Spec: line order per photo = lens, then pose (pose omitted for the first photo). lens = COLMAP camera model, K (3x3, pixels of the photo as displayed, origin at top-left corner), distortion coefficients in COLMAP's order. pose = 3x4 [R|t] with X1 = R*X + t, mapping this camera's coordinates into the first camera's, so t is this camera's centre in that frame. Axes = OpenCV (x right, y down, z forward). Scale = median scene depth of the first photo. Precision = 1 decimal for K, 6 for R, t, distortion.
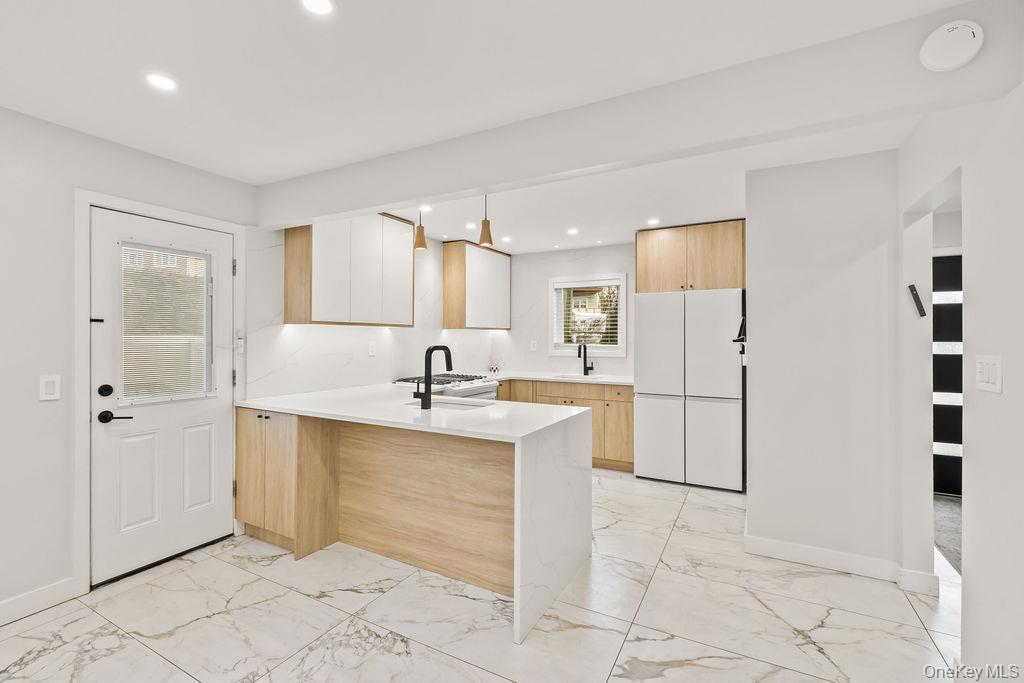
lens RADIAL K [[455.9, 0, 505.7], [0, 455.9, 335.6], [0, 0, 1]] dist [-0.001574, -0.000089]
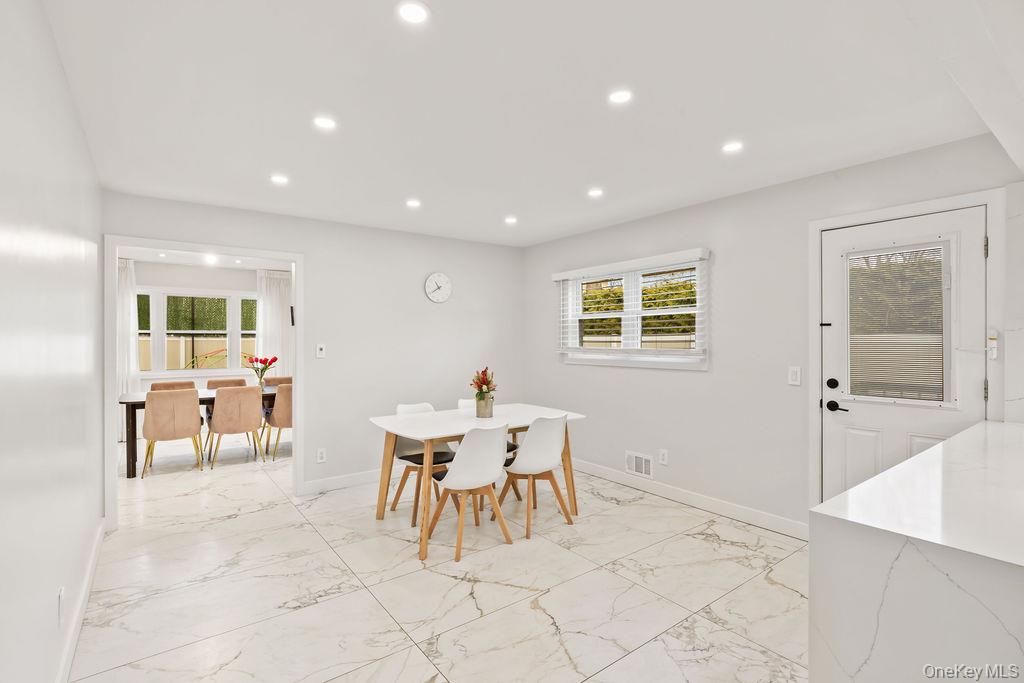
lens RADIAL K [[481.9, 0, 498.3], [0, 481.9, 337.0], [0, 0, 1]] dist [0.012712, -0.000379]
pose [[-0.430095, -0.006268, -0.902762, 0.535564], [0.006533, 0.999928, -0.010055, 0.005965], [0.902760, -0.010223, -0.430023, 0.645743]]
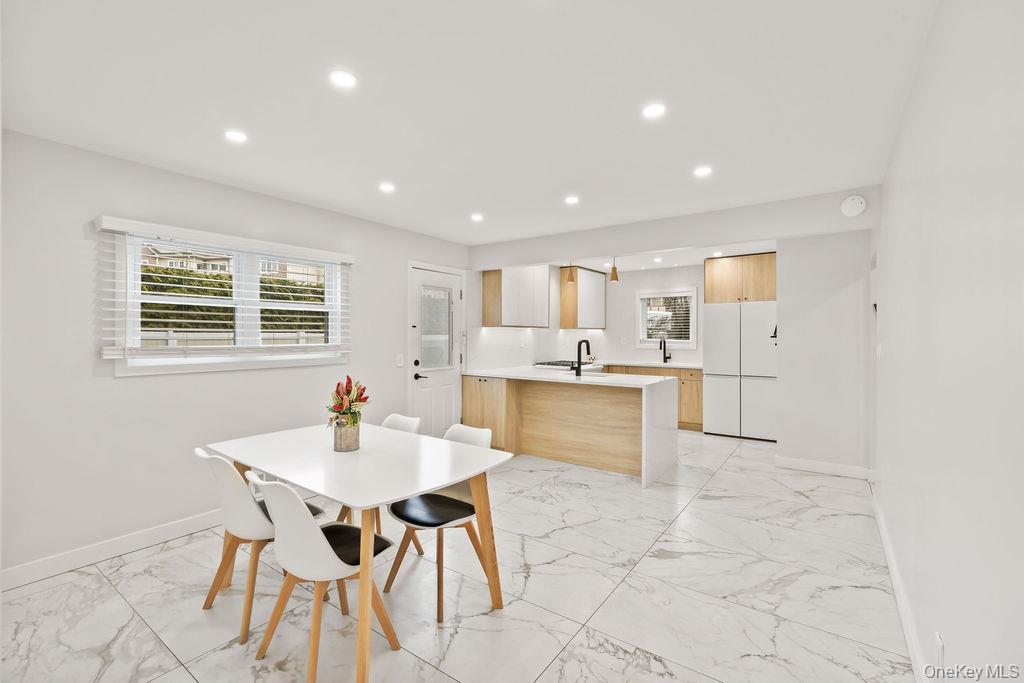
lens RADIAL K [[455.9, 0, 503.7], [0, 455.9, 336.7], [0, 0, 1]] dist [-0.001574, -0.000089]
pose [[0.991521, -0.001056, -0.129943, -0.224537], [0.002107, 0.999966, 0.007946, -0.003980], [0.129931, -0.008152, 0.991490, -0.733476]]
